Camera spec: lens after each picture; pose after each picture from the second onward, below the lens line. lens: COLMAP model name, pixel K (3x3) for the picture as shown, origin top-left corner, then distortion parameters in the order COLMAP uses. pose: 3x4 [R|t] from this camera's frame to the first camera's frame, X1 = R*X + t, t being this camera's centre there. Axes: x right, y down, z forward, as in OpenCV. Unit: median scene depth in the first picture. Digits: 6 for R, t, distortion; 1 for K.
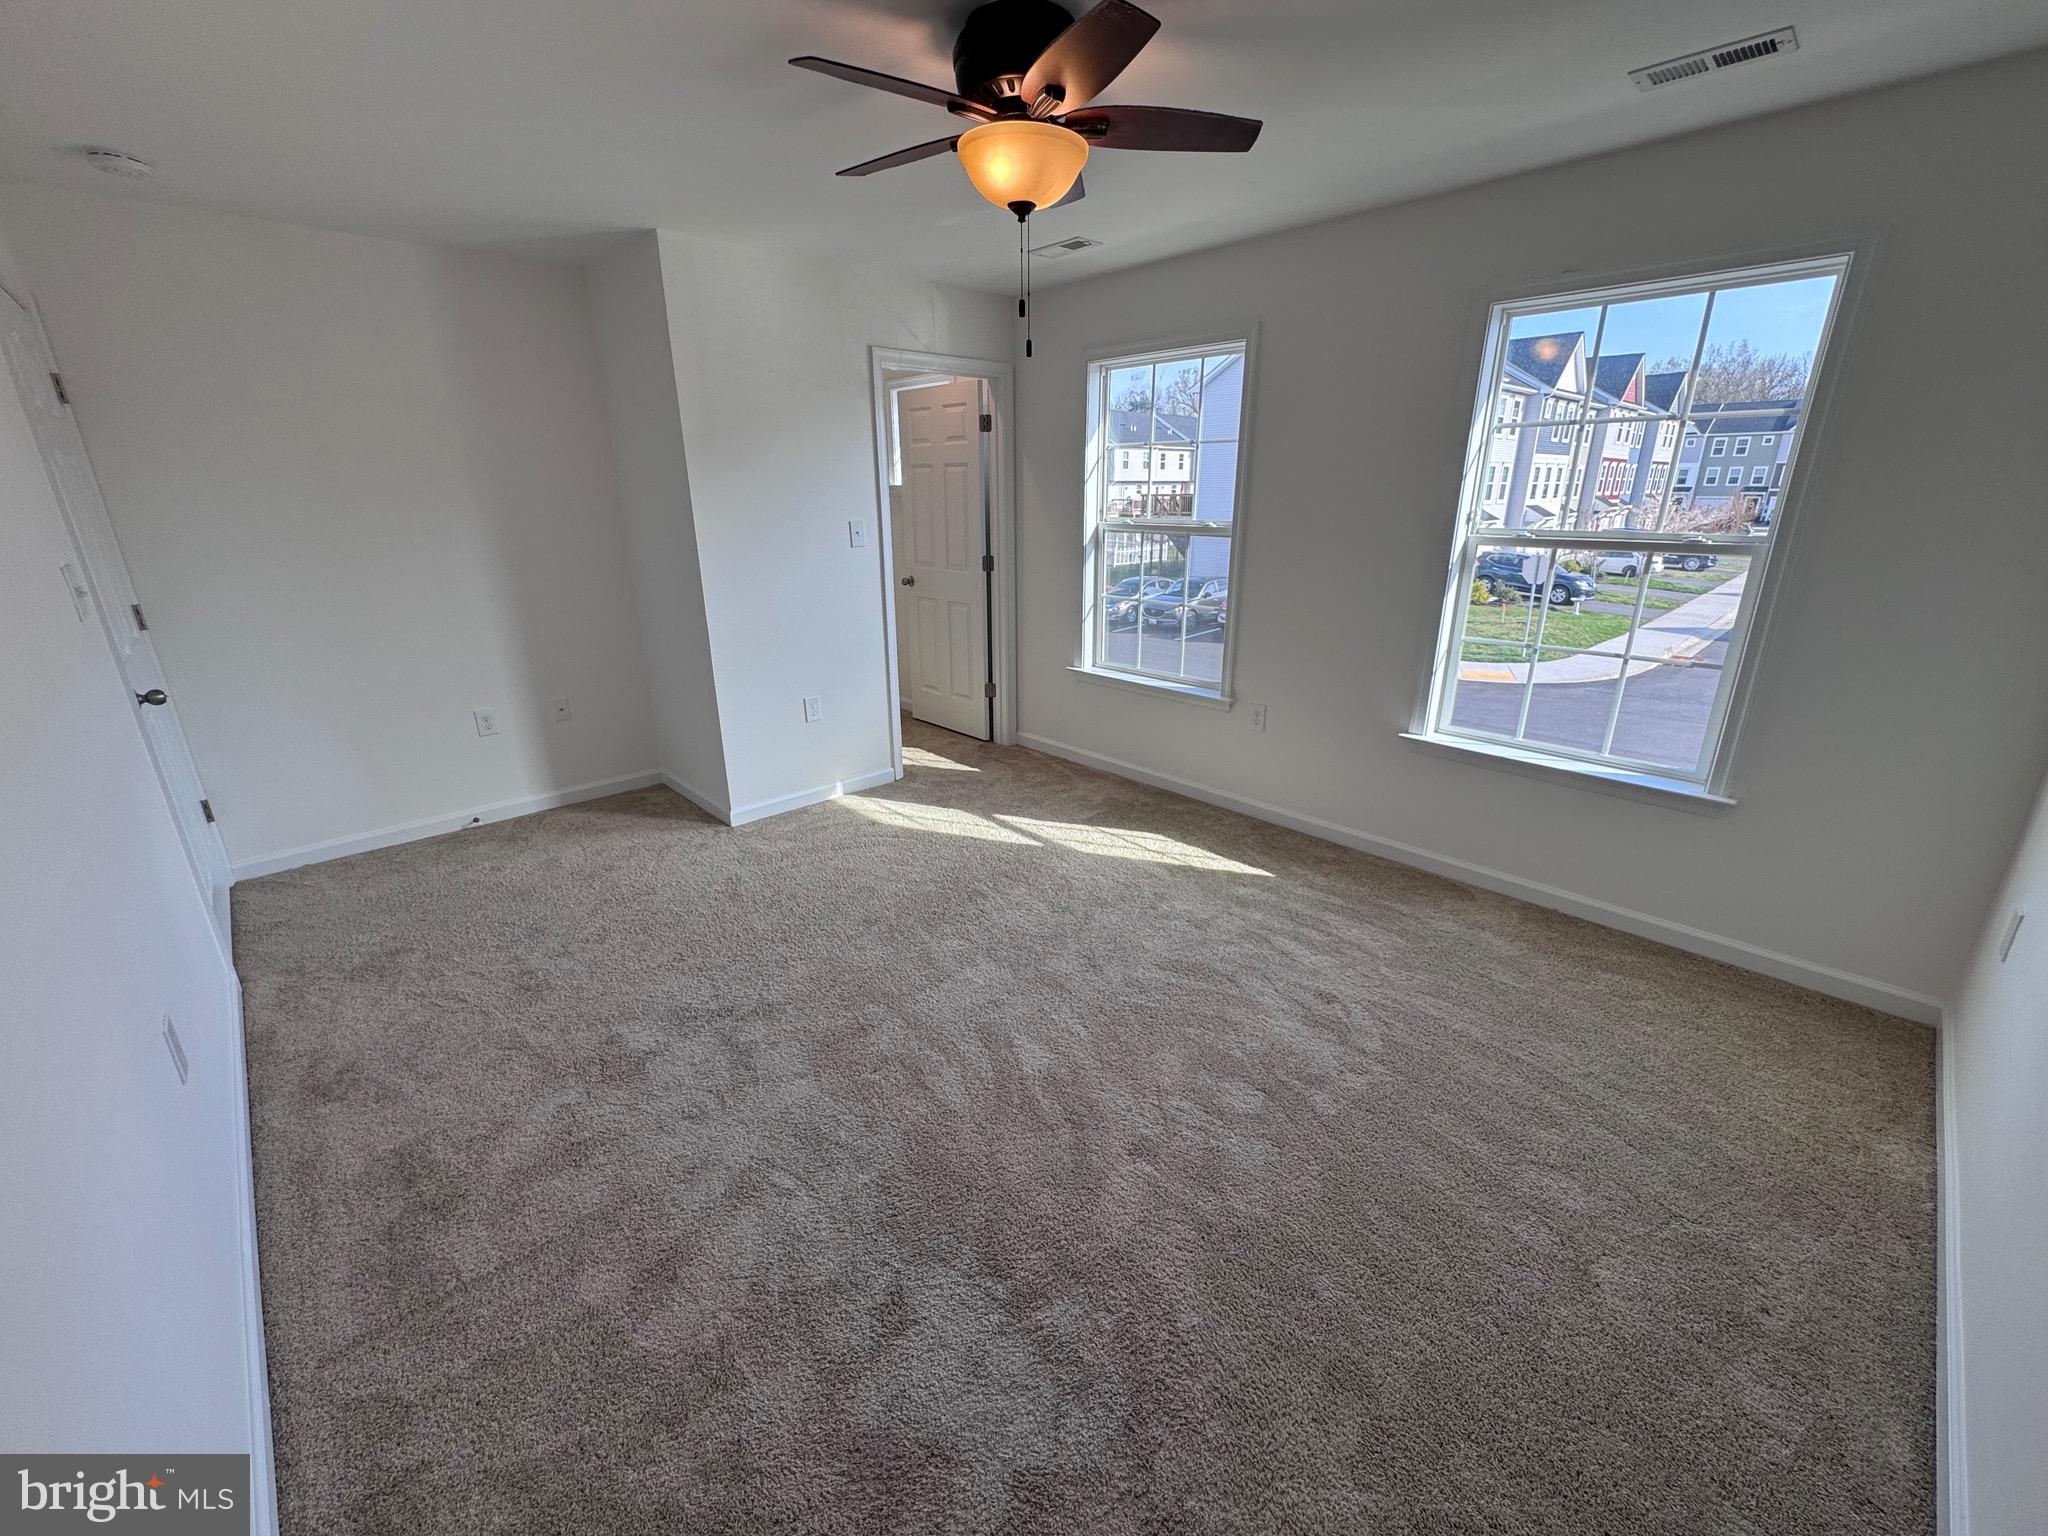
lens RADIAL K [[819.6, 0, 1034.3], [0, 819.6, 767.0], [0, 0, 1]] dist [-0.001066, 0.000497]
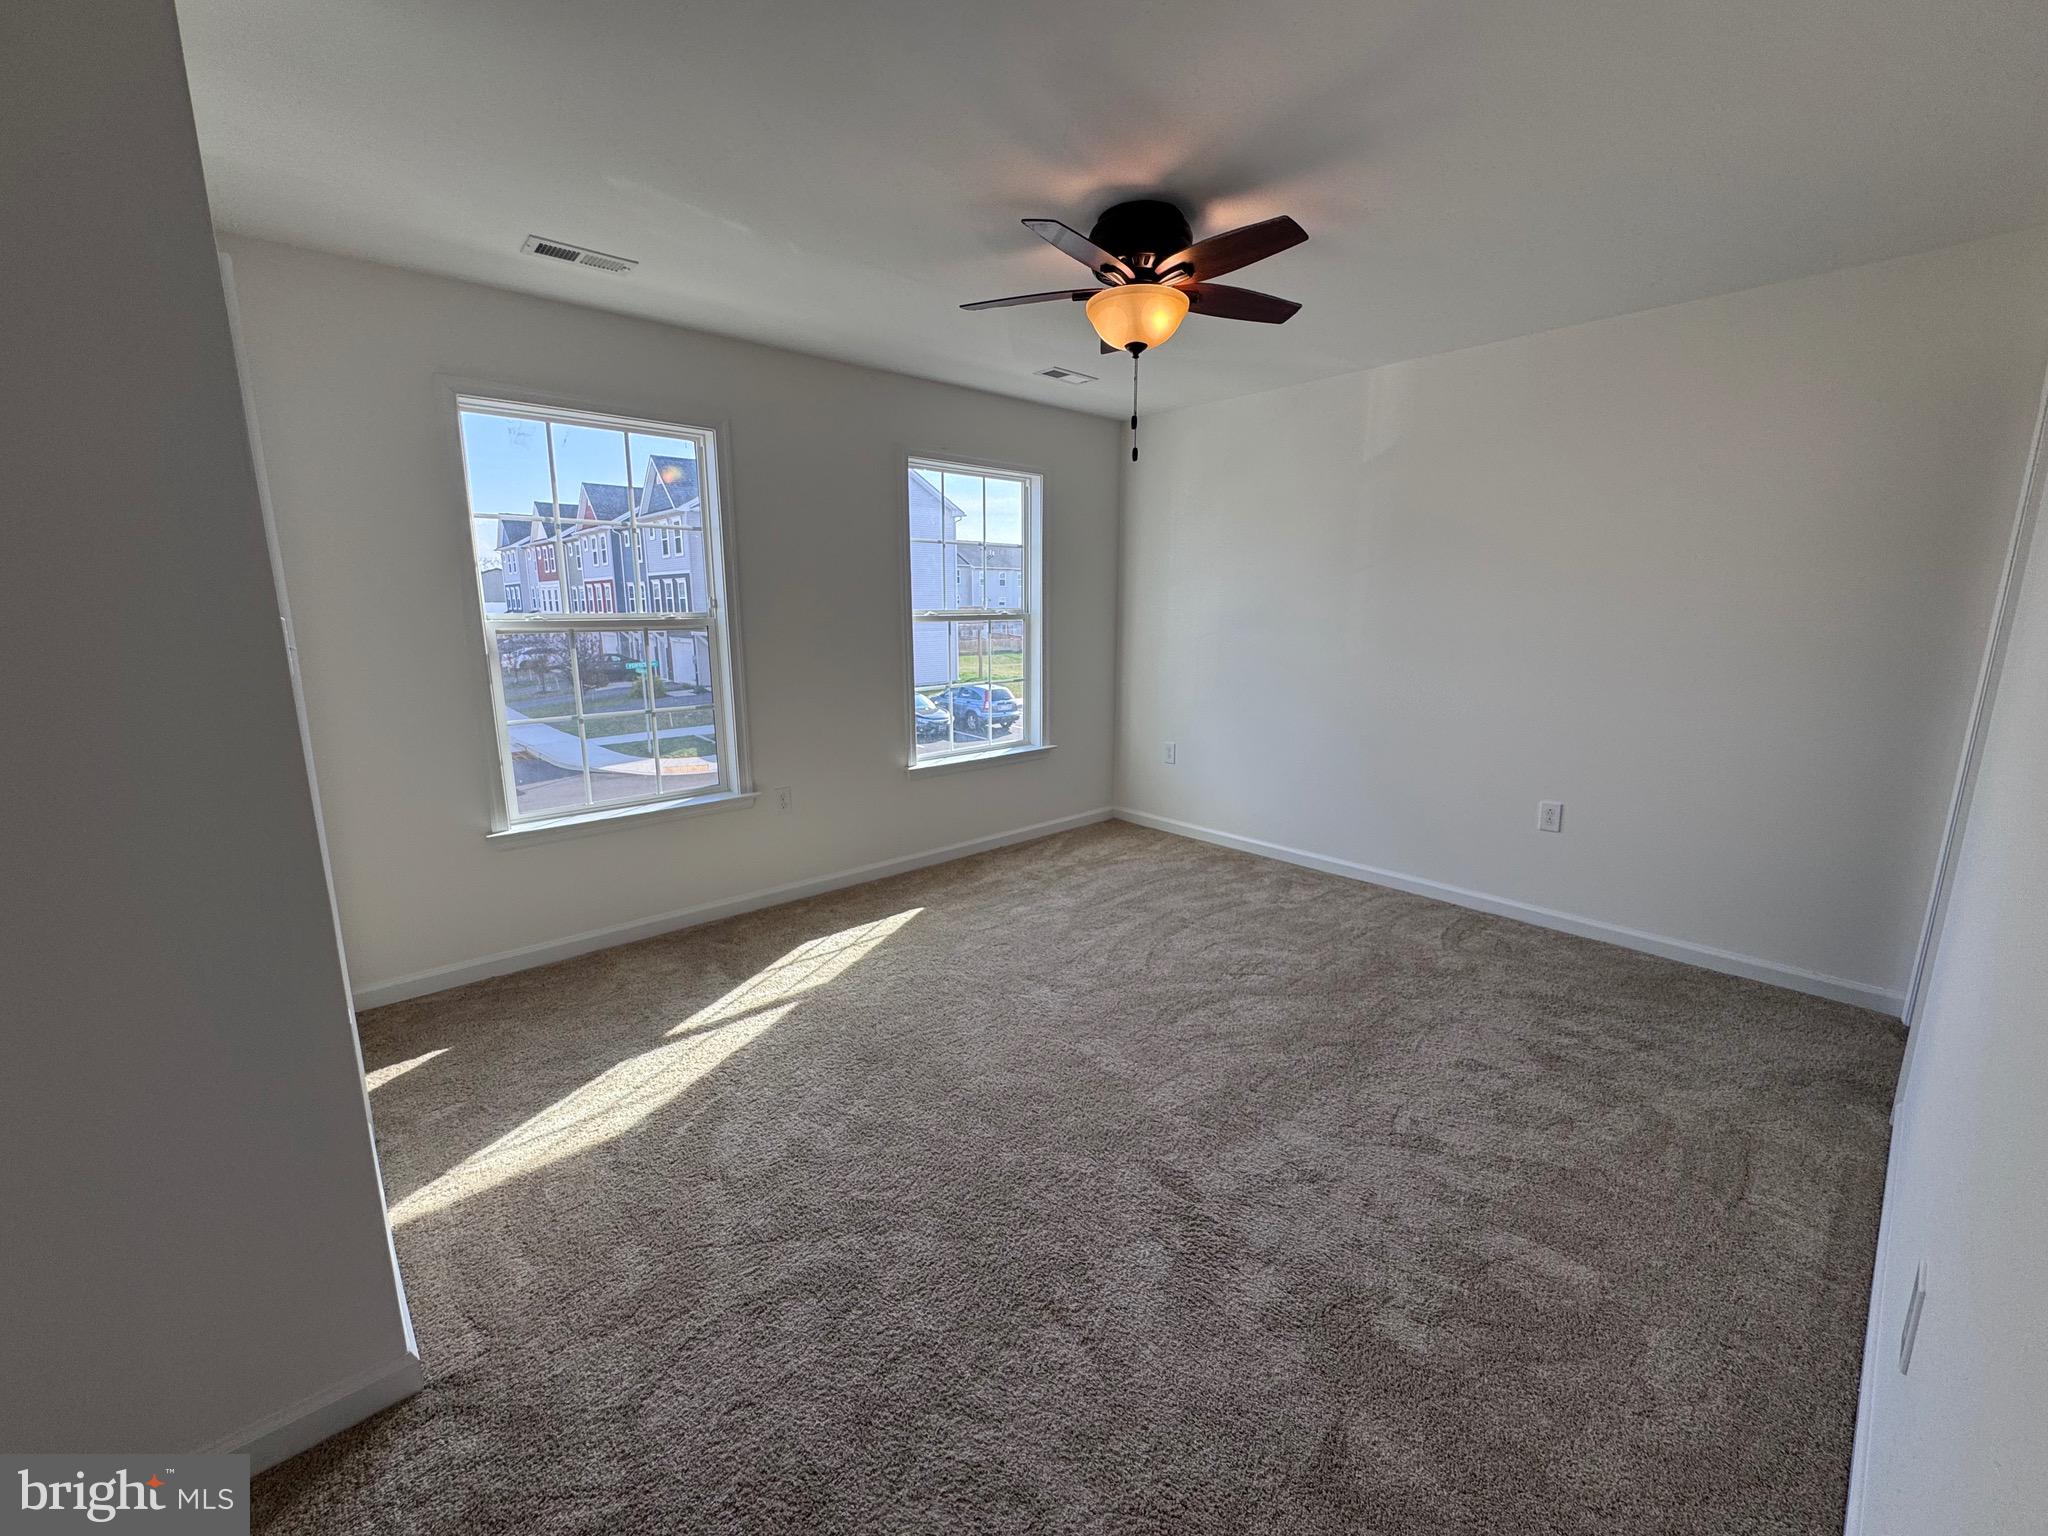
lens RADIAL K [[819.6, 0, 1015.1], [0, 819.6, 766.4], [0, 0, 1]] dist [-0.001066, 0.000497]
pose [[0.047939, -0.193938, 0.979842, -0.698774], [0.321715, 0.931692, 0.168668, -0.180845], [-0.945622, 0.307144, 0.107057, 0.624627]]
